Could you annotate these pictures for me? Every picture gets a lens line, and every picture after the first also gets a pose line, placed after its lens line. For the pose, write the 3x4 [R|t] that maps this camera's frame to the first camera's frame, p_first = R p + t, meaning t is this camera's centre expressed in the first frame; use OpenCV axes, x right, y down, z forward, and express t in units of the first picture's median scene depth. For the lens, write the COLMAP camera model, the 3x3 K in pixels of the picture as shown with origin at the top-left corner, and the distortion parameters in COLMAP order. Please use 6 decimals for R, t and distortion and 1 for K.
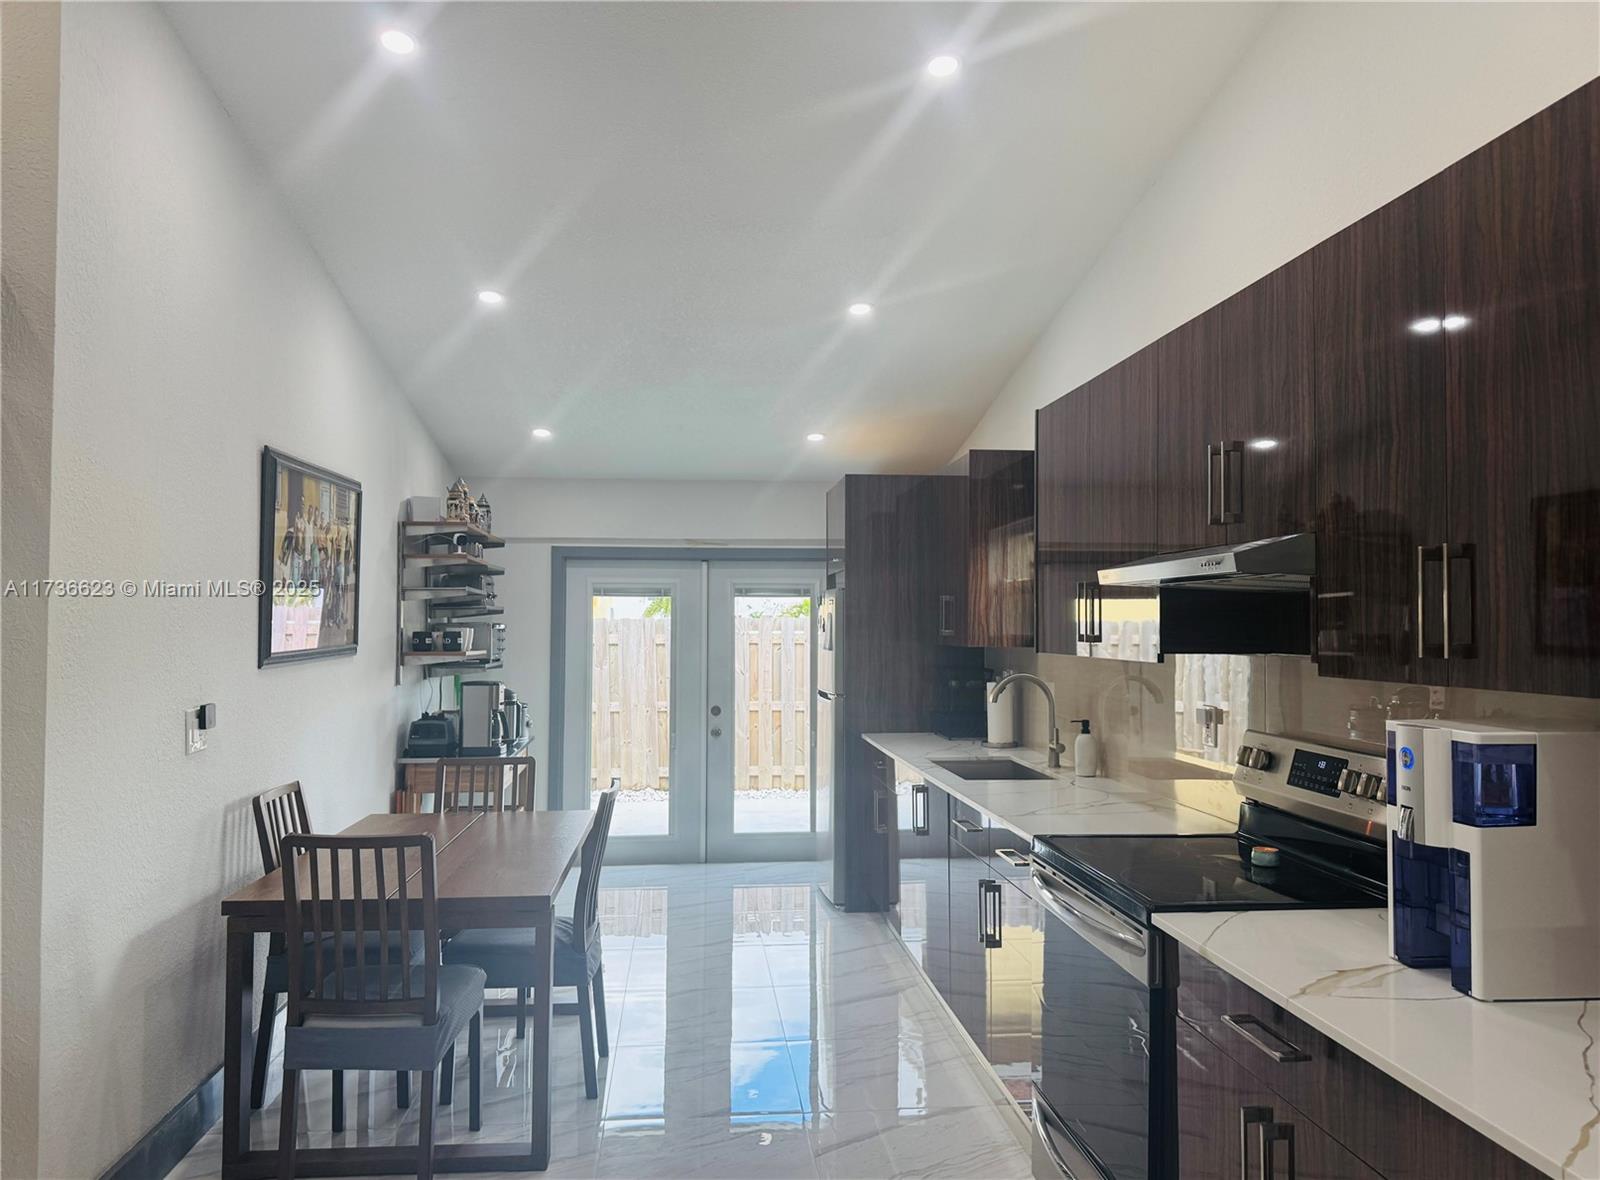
lens RADIAL K [[1124.7, 0, 803.5], [0, 1124.7, 591.4], [0, 0, 1]] dist [-0.012637, -0.003585]
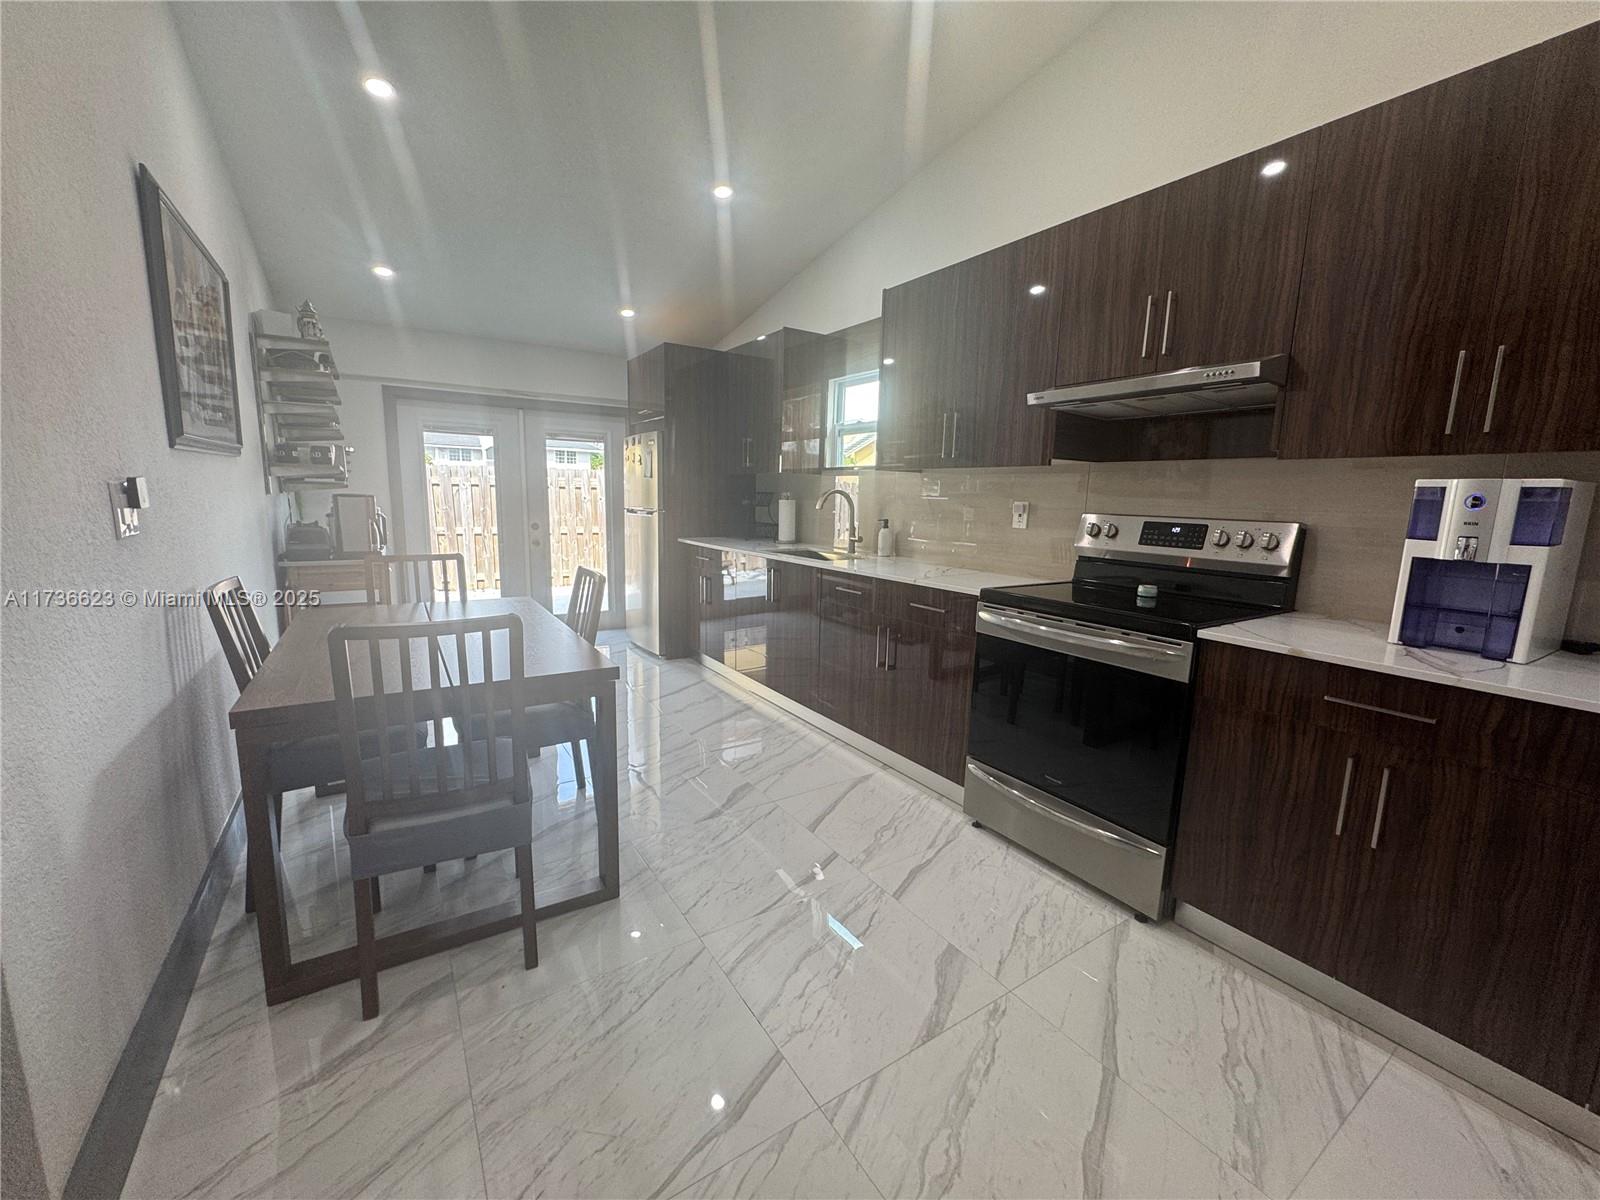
lens RADIAL K [[639.9, 0, 802.3], [0, 639.9, 598.4], [0, 0, 1]] dist [-0.000710, 0.000268]
pose [[0.887461, -0.052884, 0.457838, -0.194556], [-0.036953, 0.982032, 0.185062, 0.050020], [-0.459399, -0.181154, 0.869561, 0.224118]]
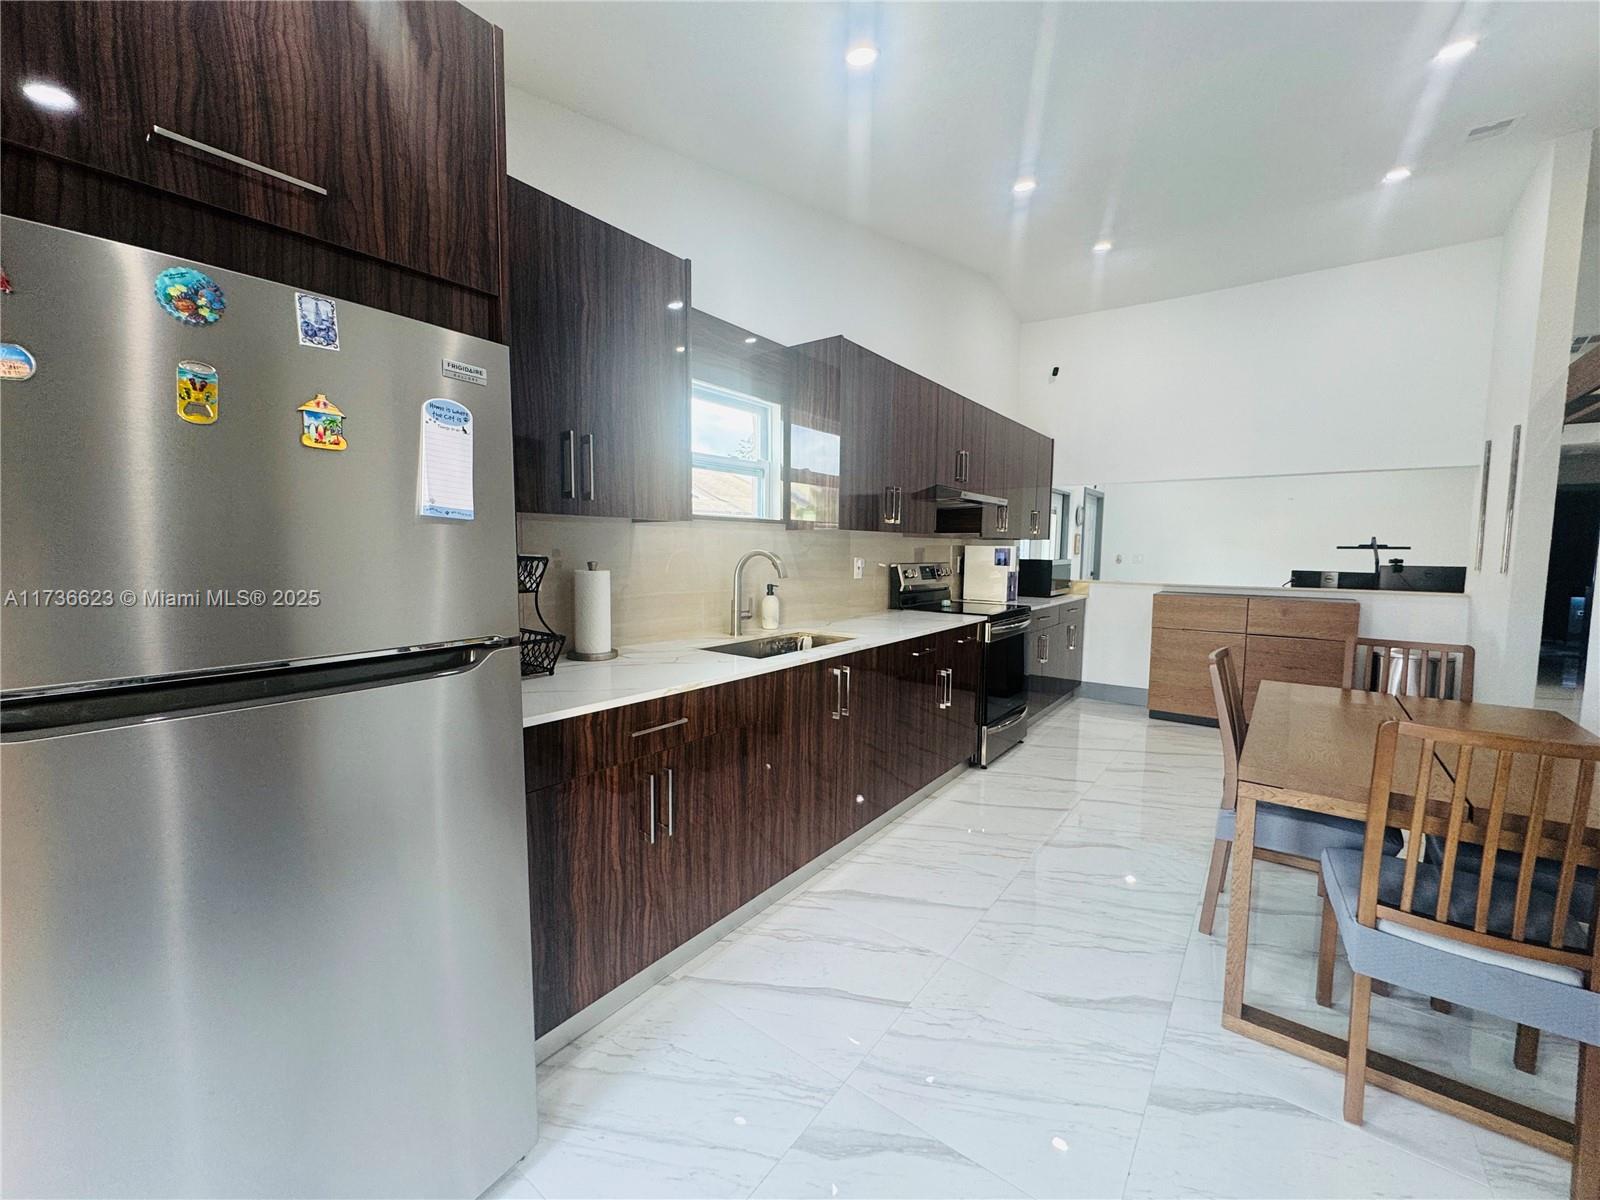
lens RADIAL K [[639.9, 0, 803.4], [0, 639.9, 601.7], [0, 0, 1]] dist [-0.000710, 0.000268]
pose [[-0.733321, -0.067017, 0.676572, -0.200346], [-0.031634, 0.997416, 0.064509, 0.067321], [-0.679146, 0.025903, -0.733546, 1.139154]]
